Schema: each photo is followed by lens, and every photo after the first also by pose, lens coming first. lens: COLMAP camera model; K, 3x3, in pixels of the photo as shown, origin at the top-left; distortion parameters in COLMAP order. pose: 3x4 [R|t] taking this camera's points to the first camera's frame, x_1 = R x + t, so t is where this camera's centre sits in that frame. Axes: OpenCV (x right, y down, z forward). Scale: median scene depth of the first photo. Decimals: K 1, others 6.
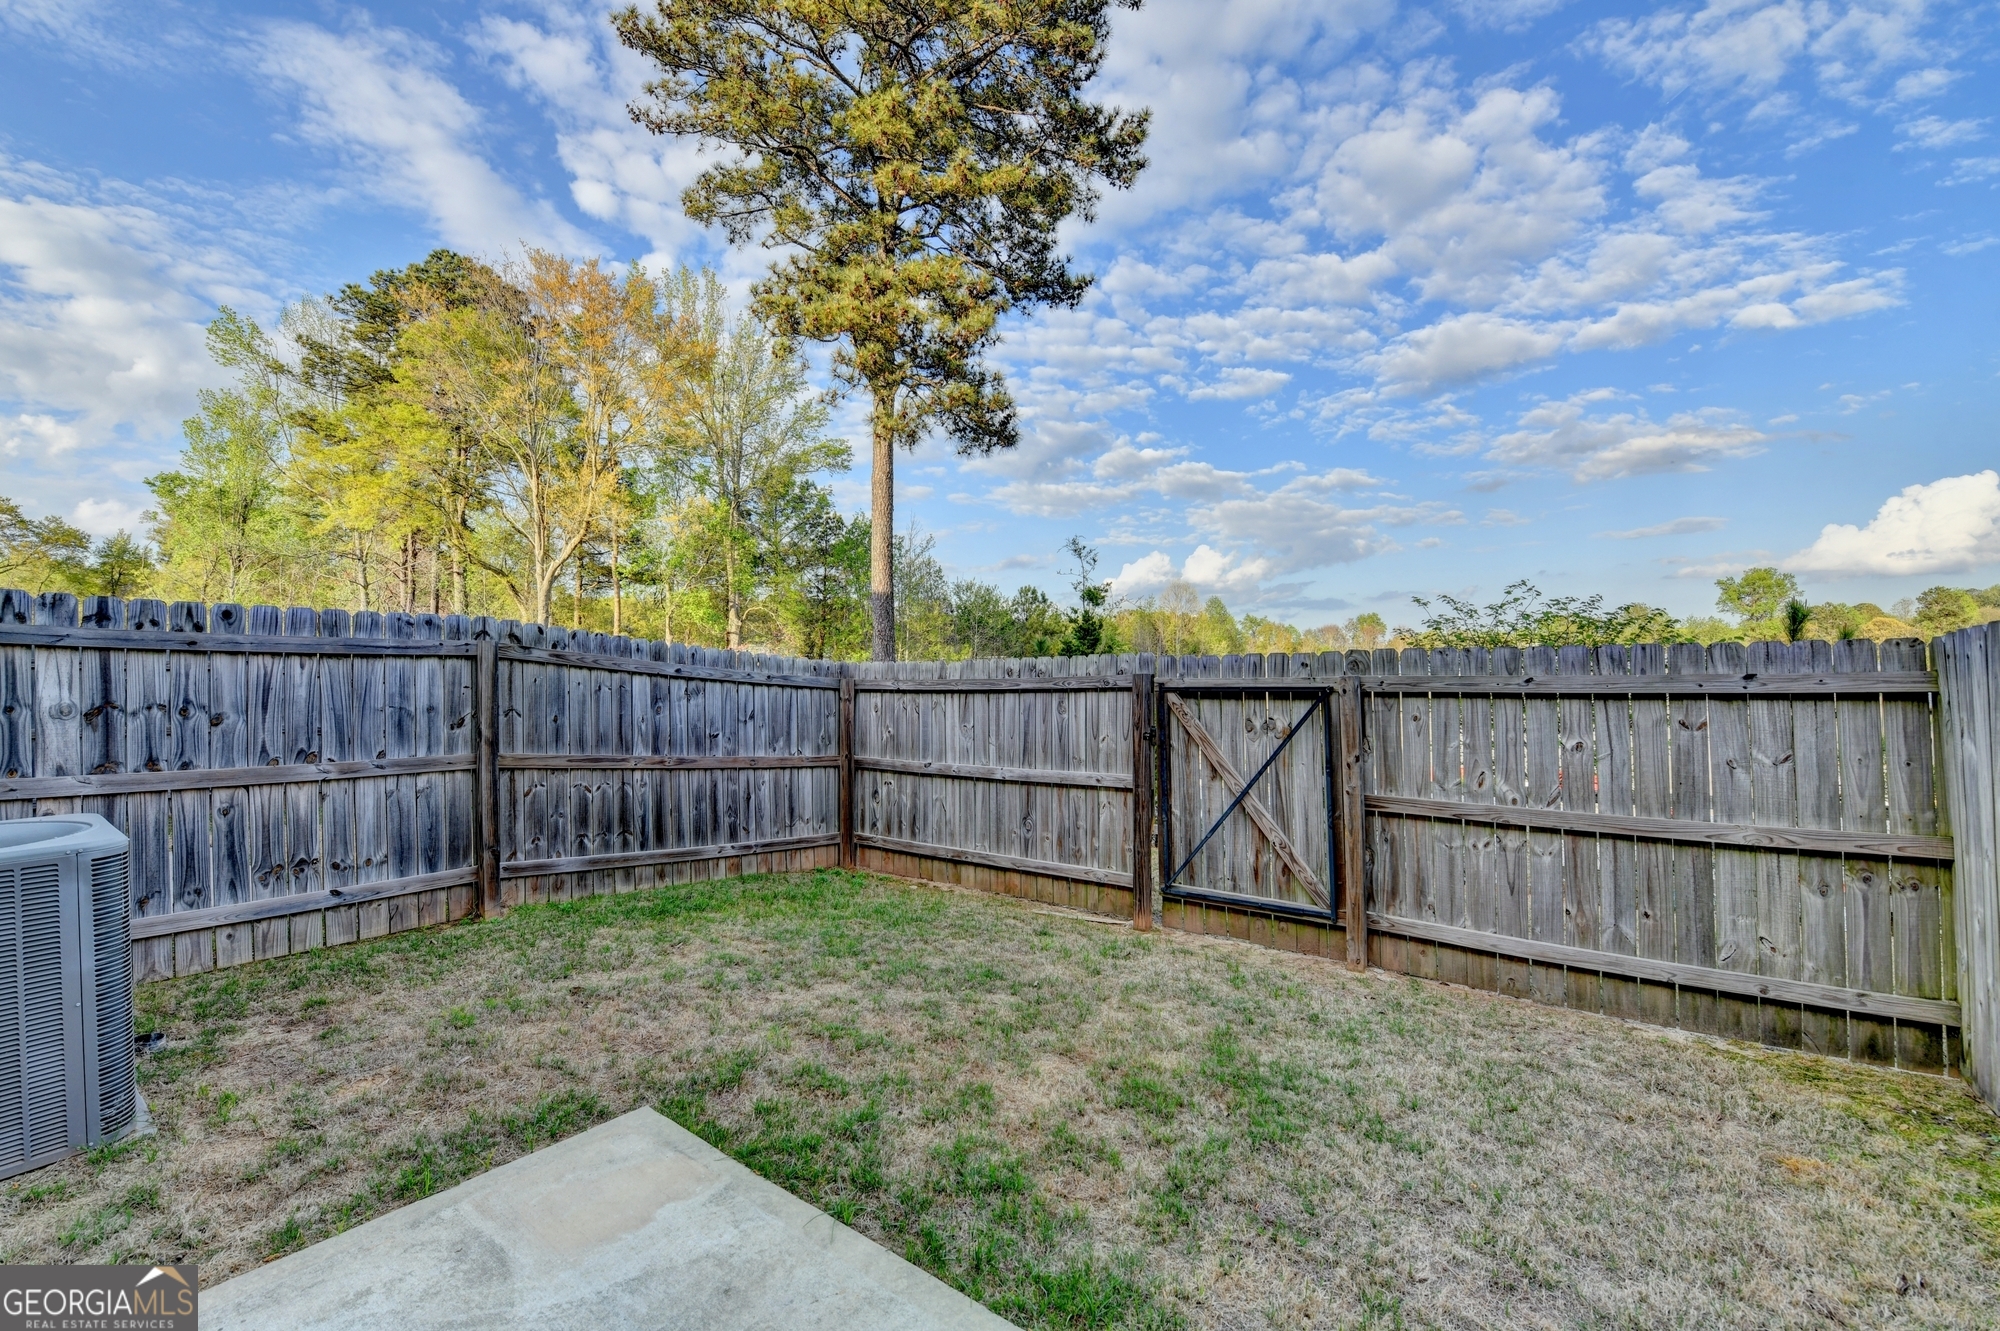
lens RADIAL K [[812.4, 0, 993.0], [0, 812.4, 661.7], [0, 0, 1]] dist [0.001139, -0.006483]
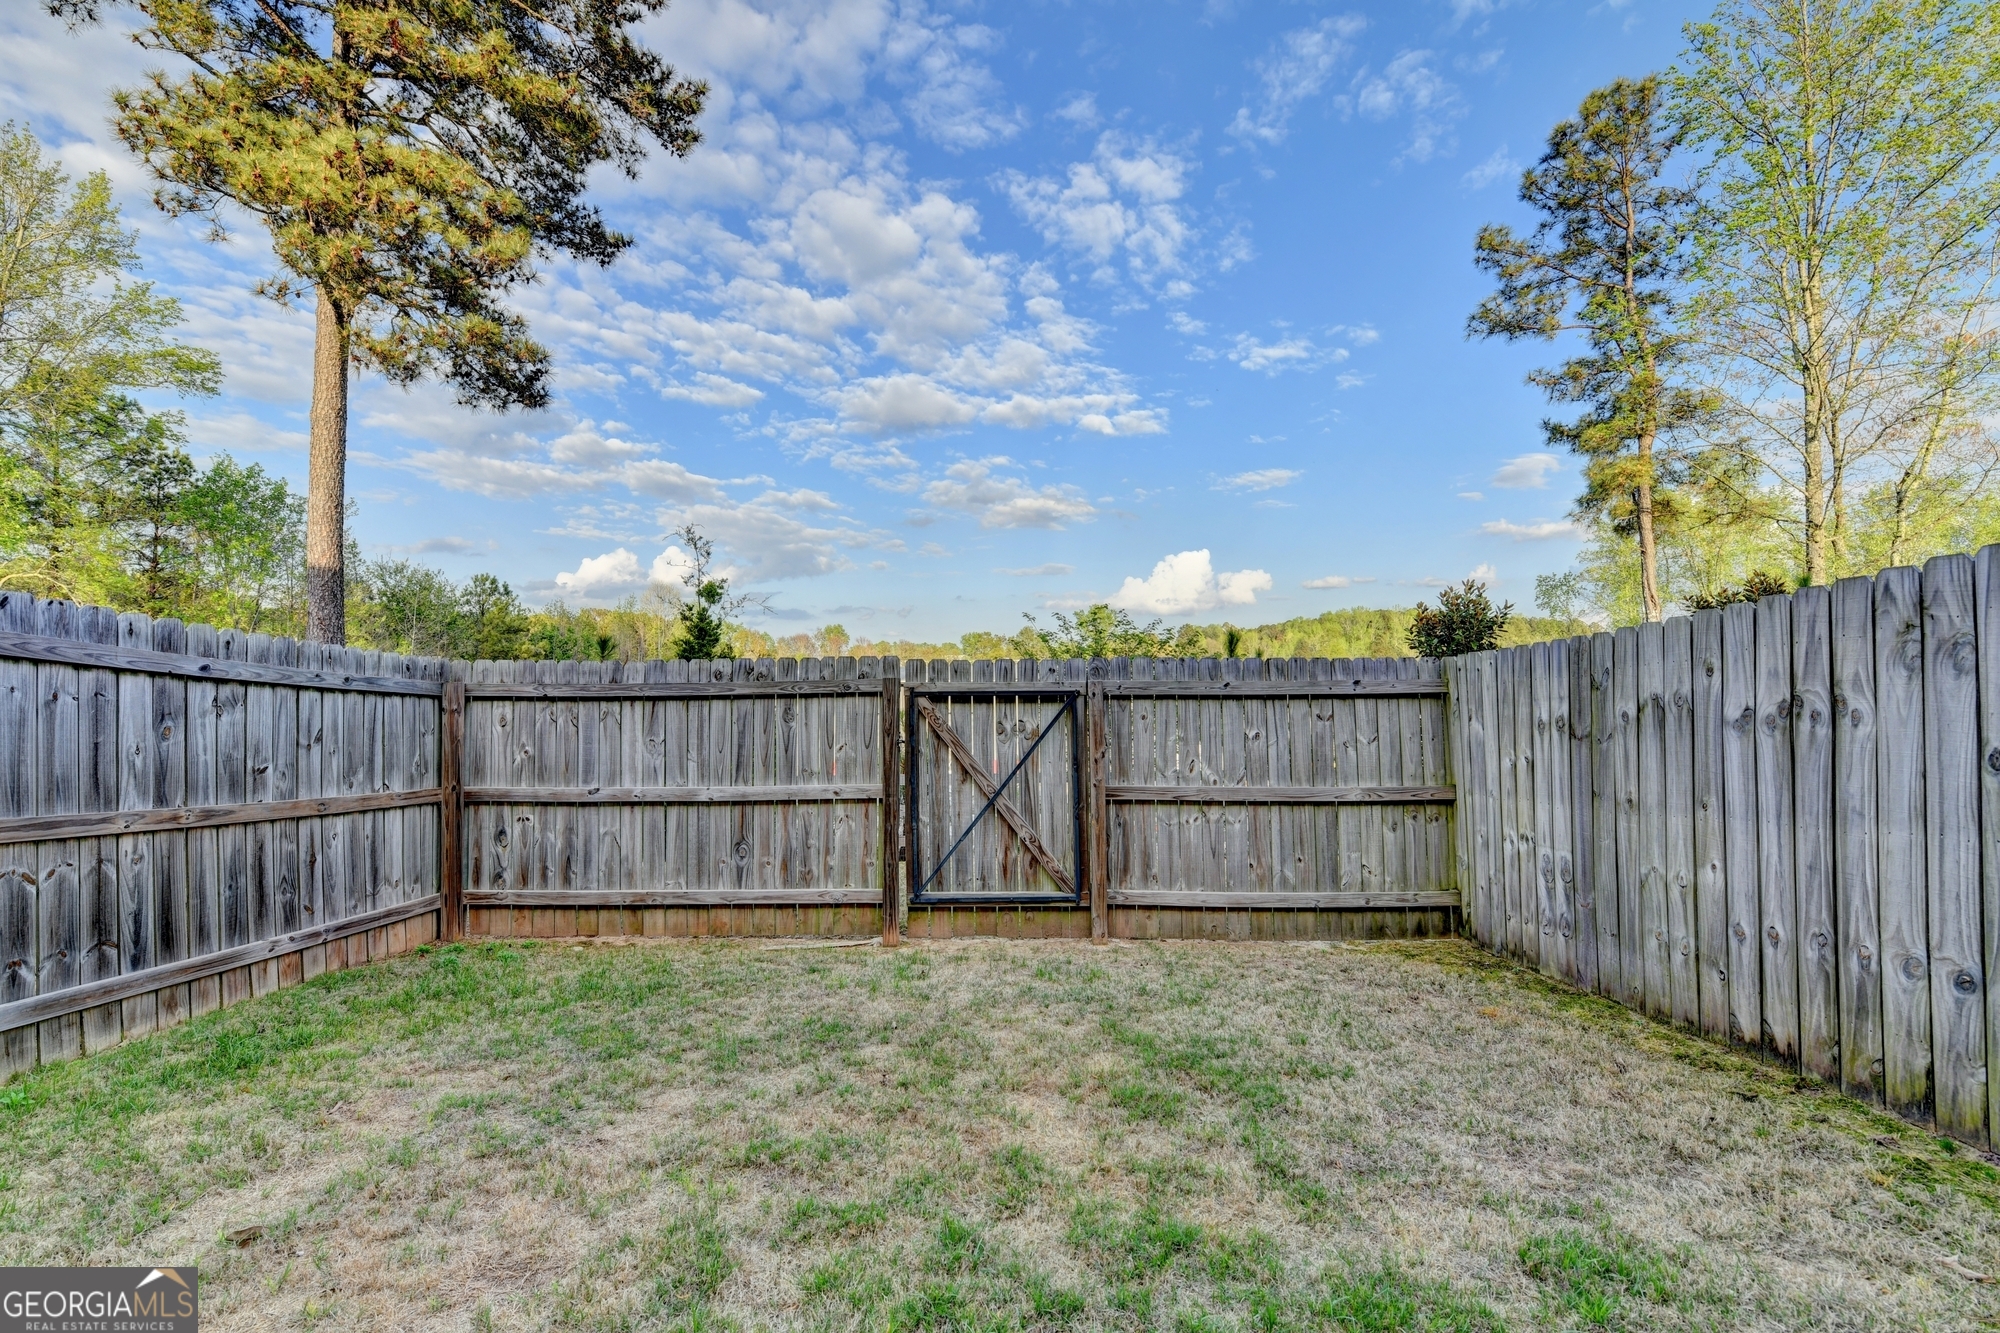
lens RADIAL K [[801.5, 0, 982.9], [0, 801.5, 666.6], [0, 0, 1]] dist [0.000843, -0.008126]
pose [[0.804239, 0.014924, 0.594119, -0.257782], [-0.013679, 0.999885, -0.006600, 0.005560], [-0.594149, -0.002819, 0.804350, 0.154862]]
